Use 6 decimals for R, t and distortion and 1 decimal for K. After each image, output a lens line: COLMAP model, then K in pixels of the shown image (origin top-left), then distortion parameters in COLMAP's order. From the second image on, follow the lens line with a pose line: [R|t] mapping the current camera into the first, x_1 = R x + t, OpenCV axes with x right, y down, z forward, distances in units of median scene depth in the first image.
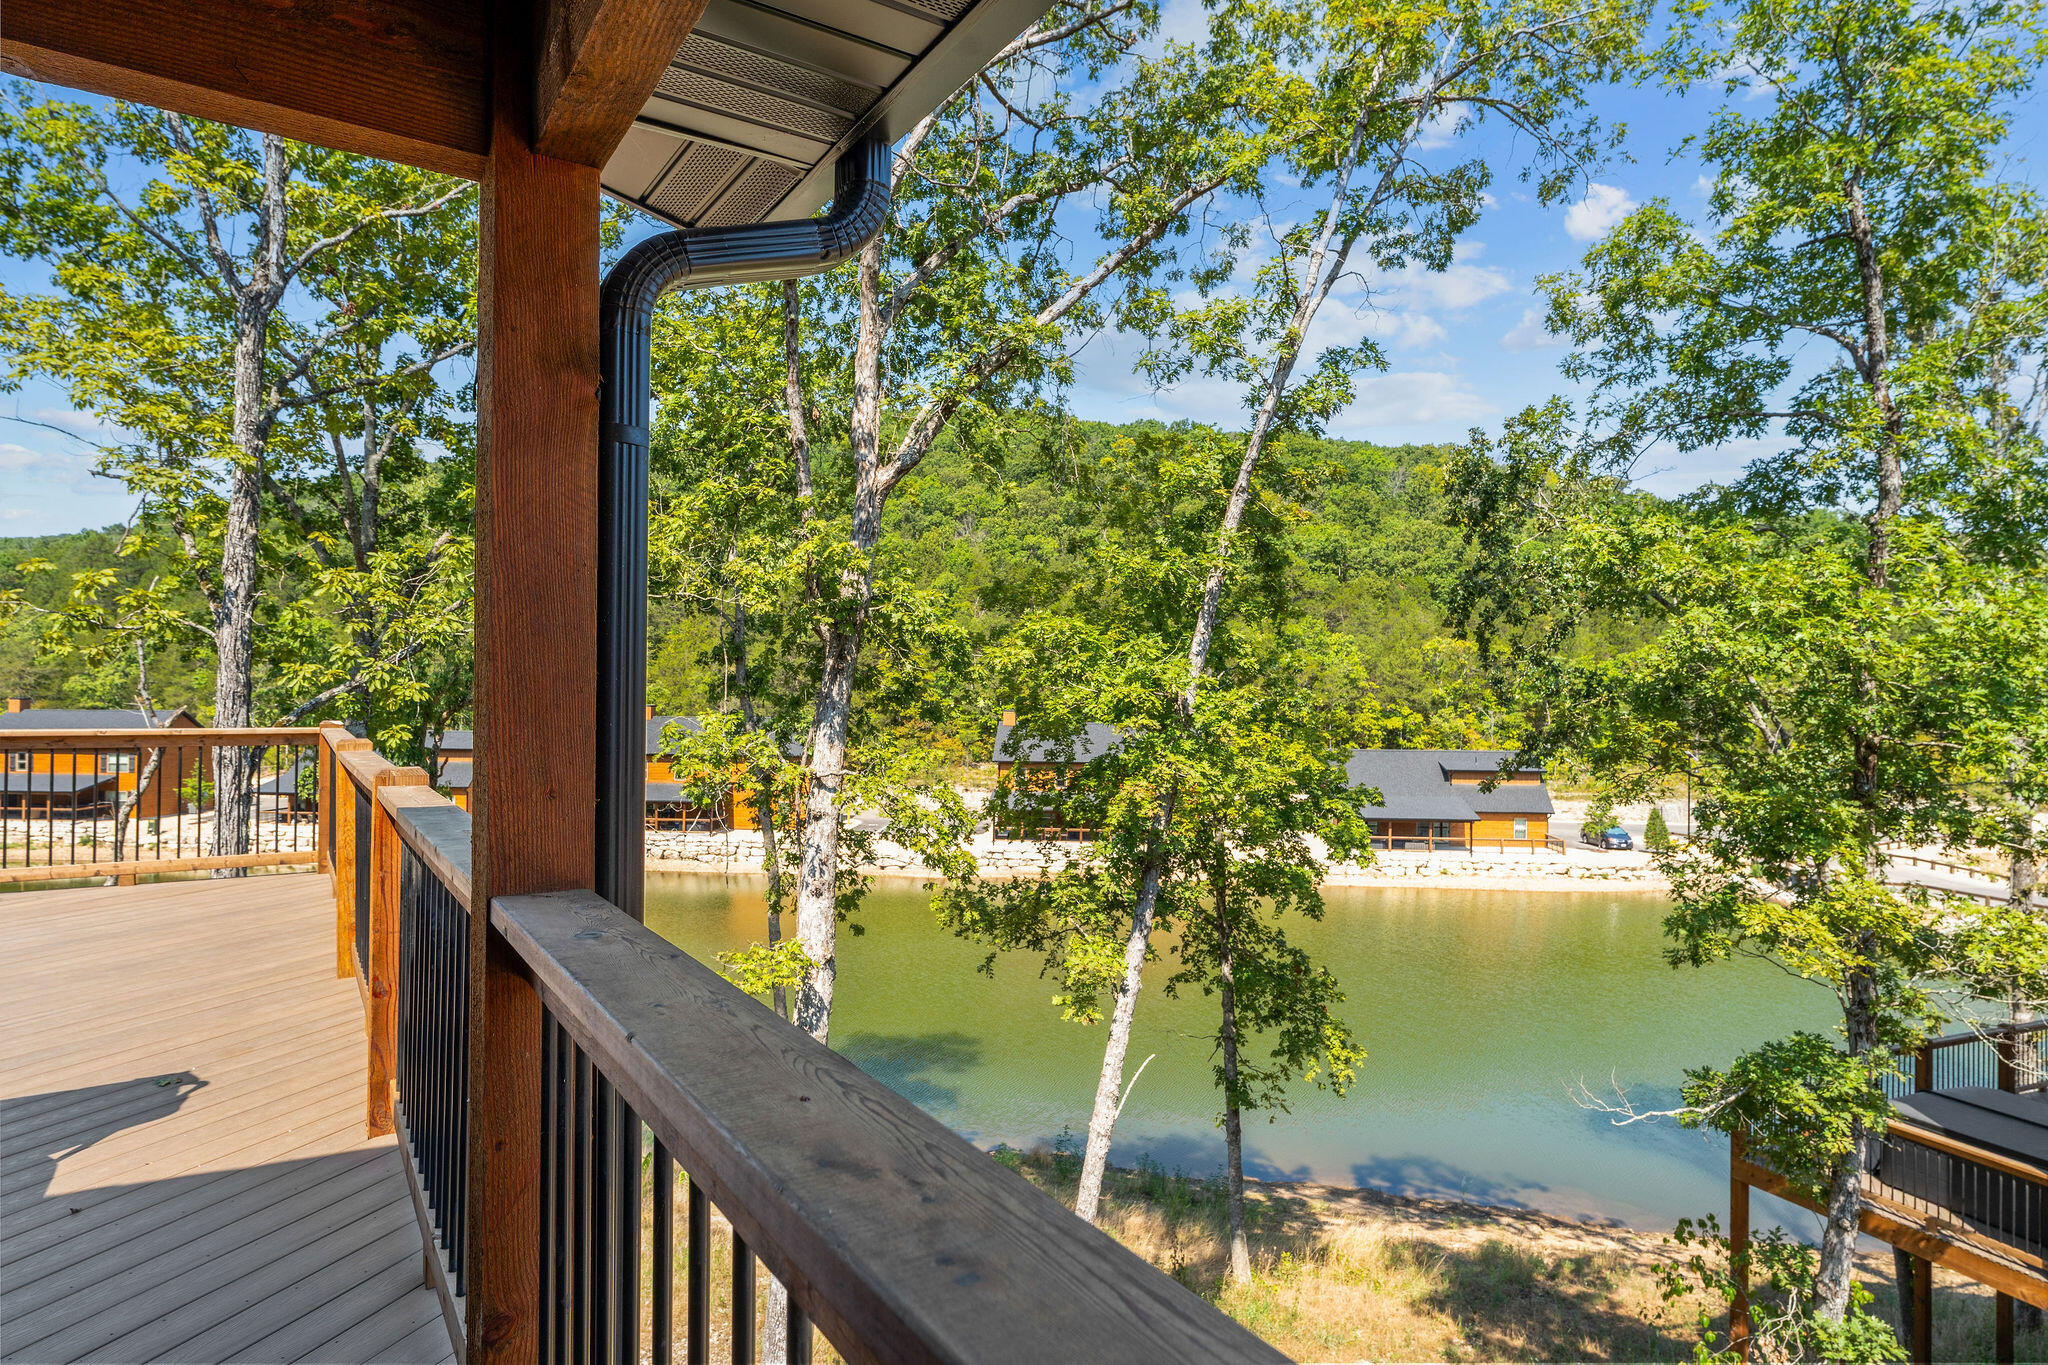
lens RADIAL K [[1101.7, 0, 1026.5], [0, 1101.7, 693.0], [0, 0, 1]] dist [-0.001249, -0.001080]
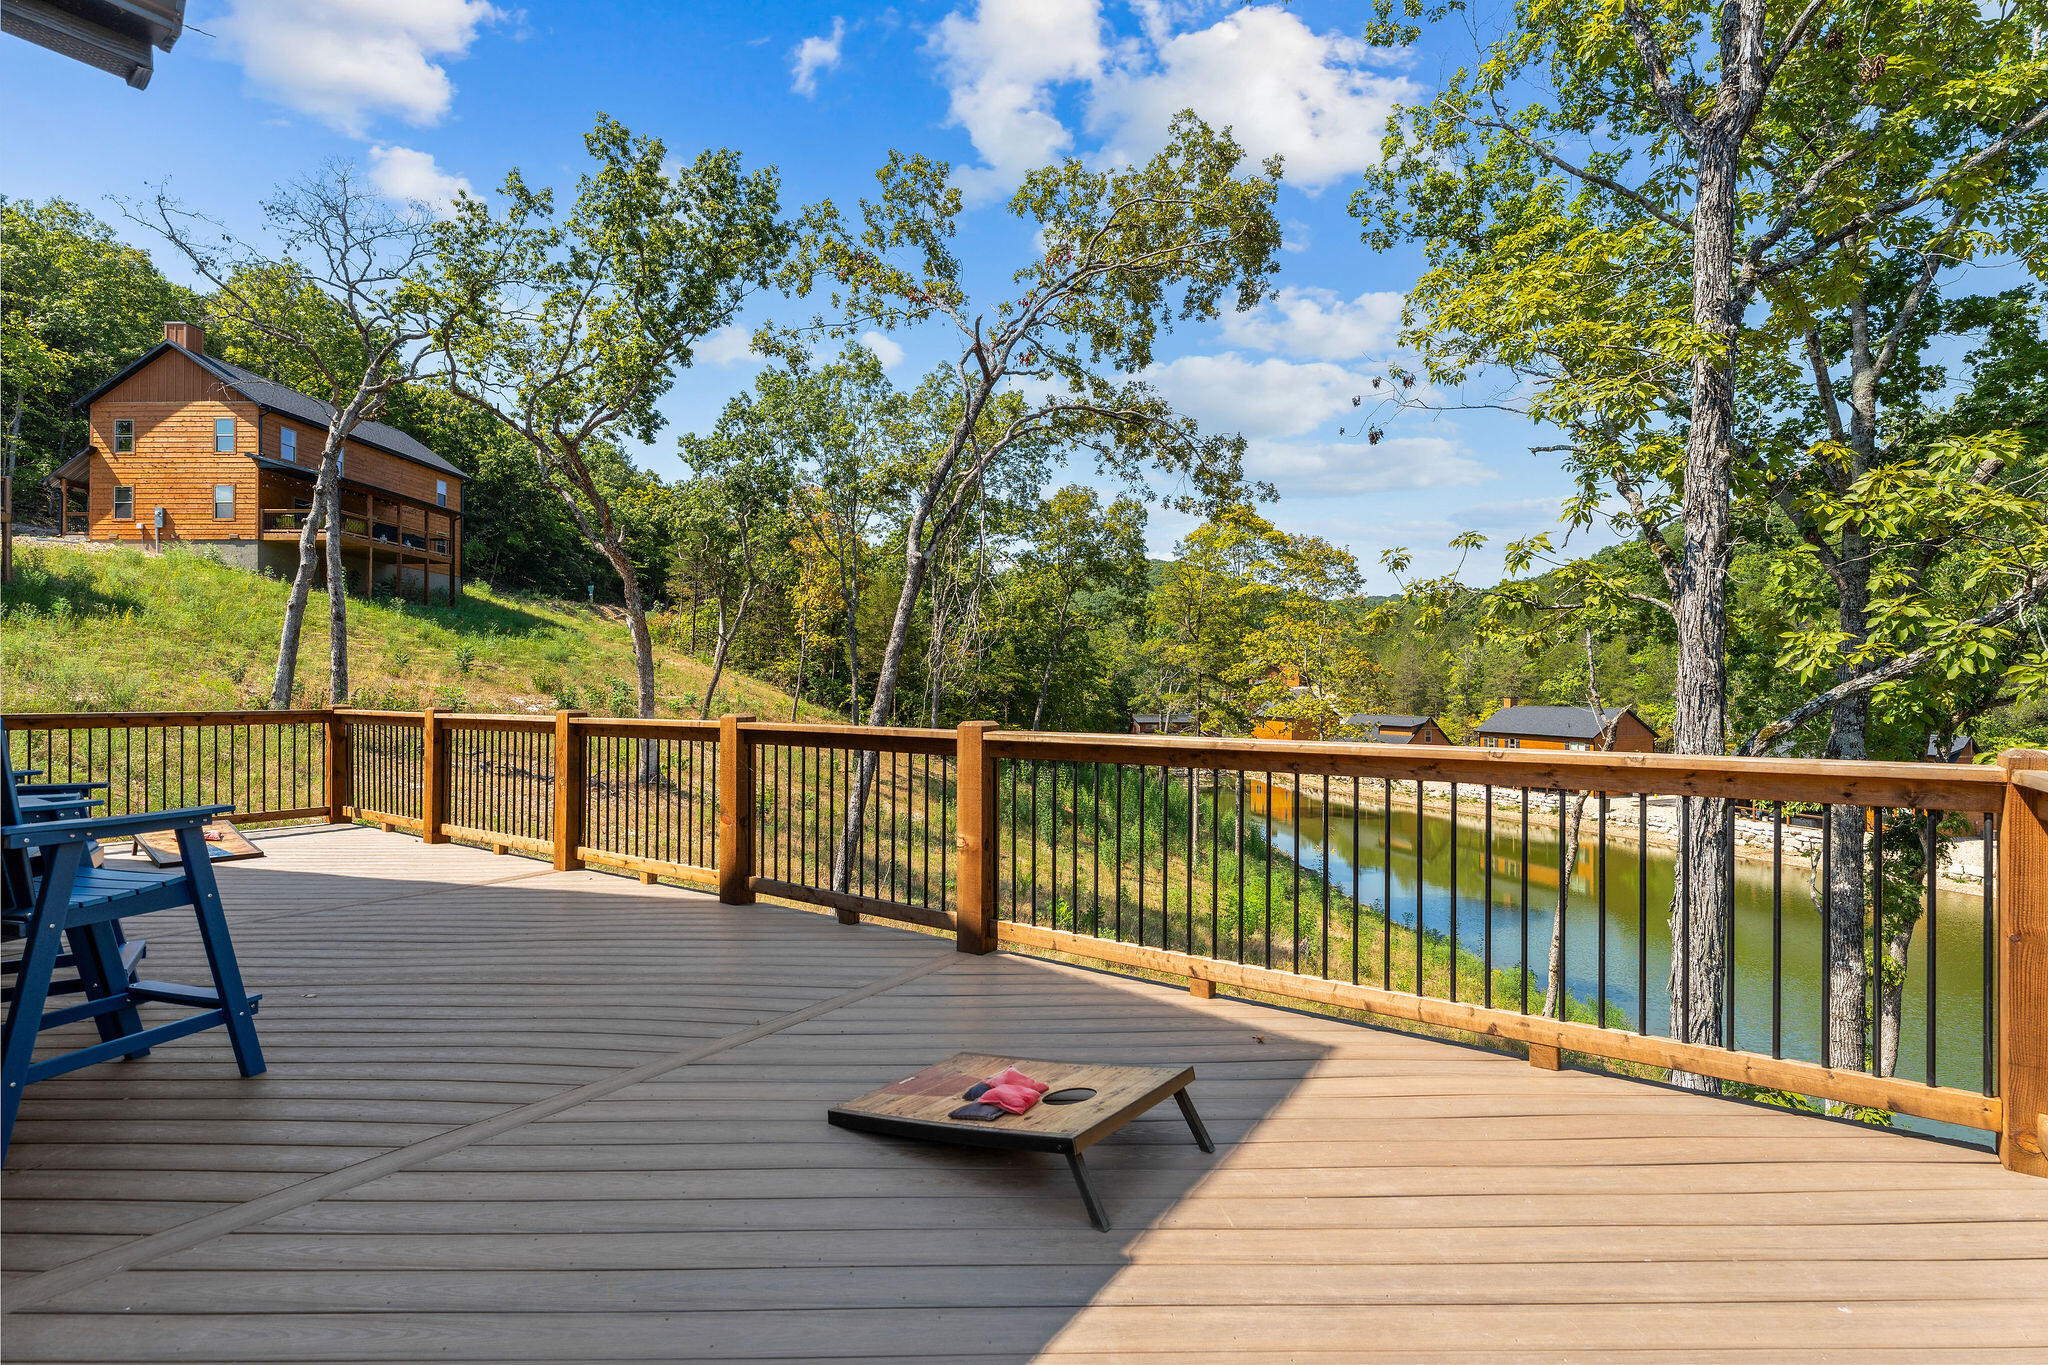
lens RADIAL K [[918.8, 0, 985.3], [0, 918.8, 685.9], [0, 0, 1]] dist [-0.000302, -0.011044]
pose [[0.299355, -0.011269, -0.954075, -0.290215], [0.003187, 0.999936, -0.010811, 0.005369], [0.954136, 0.000195, 0.299372, 0.376432]]
